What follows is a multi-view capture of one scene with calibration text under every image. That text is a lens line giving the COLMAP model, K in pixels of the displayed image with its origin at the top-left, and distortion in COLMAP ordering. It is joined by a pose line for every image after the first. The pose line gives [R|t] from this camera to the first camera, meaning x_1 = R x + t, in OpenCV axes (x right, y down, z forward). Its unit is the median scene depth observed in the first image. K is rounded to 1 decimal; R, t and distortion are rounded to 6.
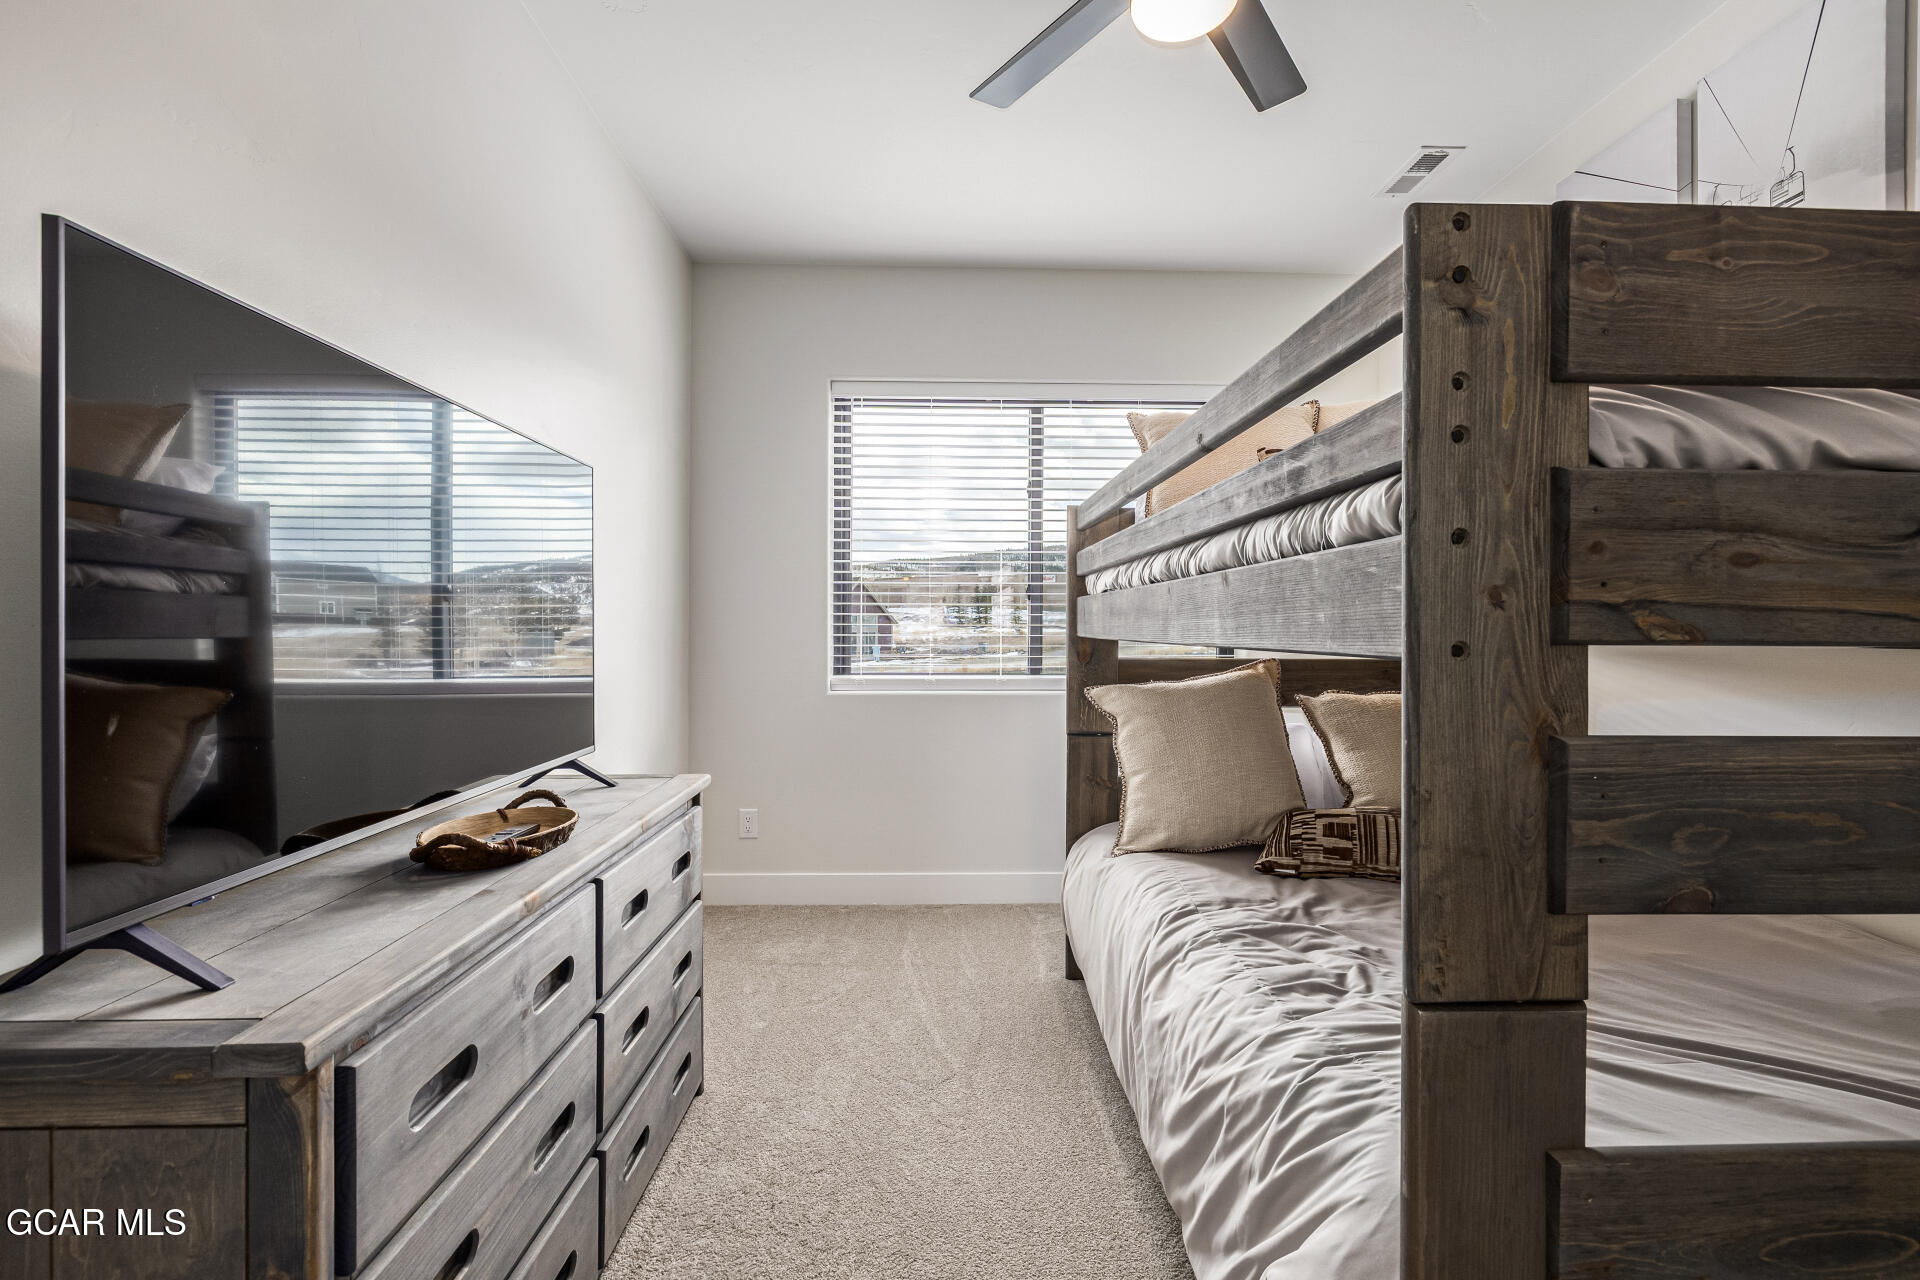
lens RADIAL K [[818.9, 0, 949.1], [0, 818.9, 632.5], [0, 0, 1]] dist [-0.000381, 0.000118]
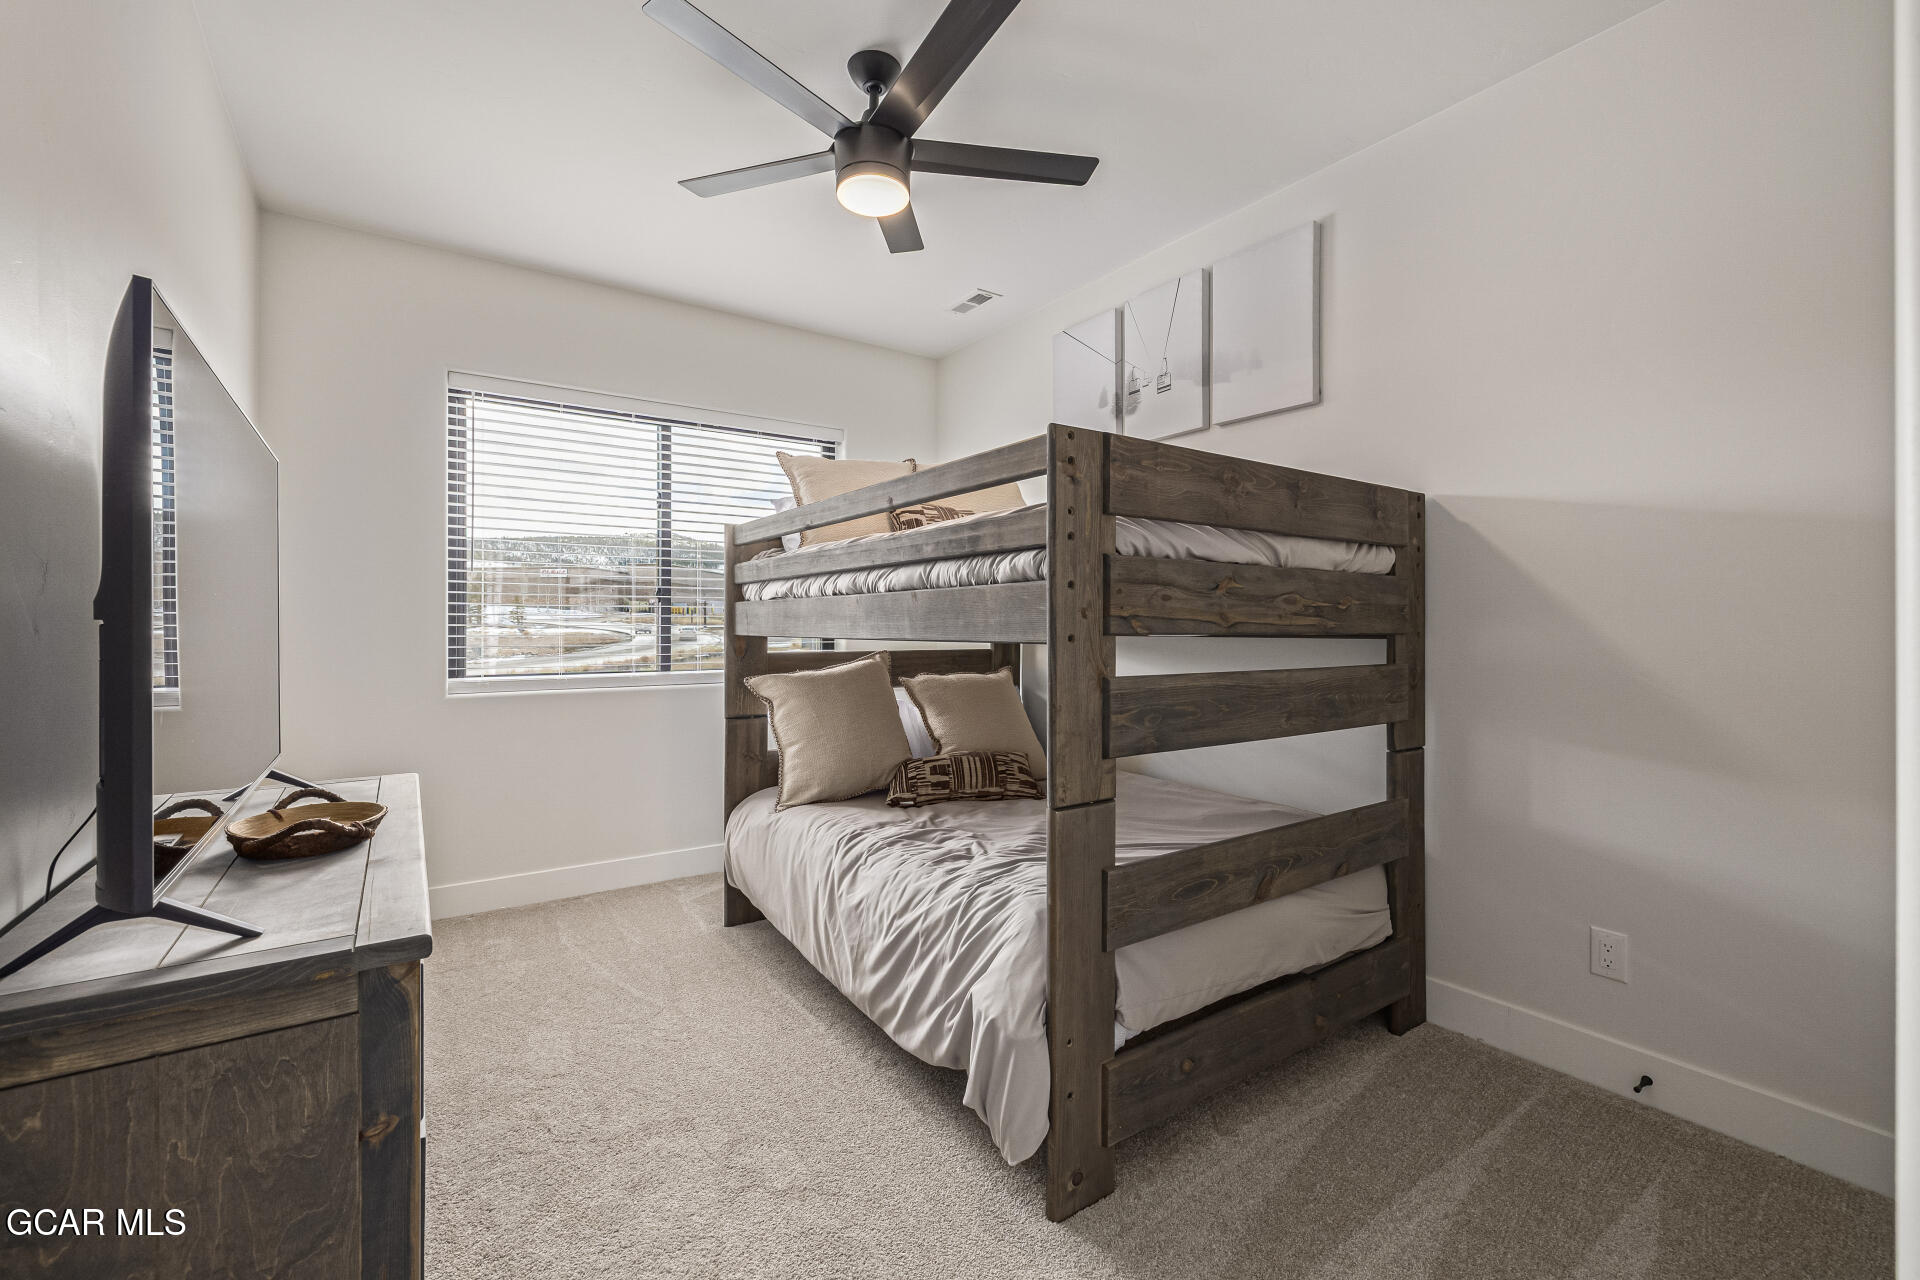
lens RADIAL K [[817.7, 0, 960.0], [0, 817.7, 640.0], [0, 0, 1]] dist [0.000881, 0.000196]
pose [[0.841131, -0.011882, 0.540701, -0.392663], [0.006515, 0.999909, 0.011839, -0.000497], [-0.540793, -0.006435, 0.841131, -0.320701]]
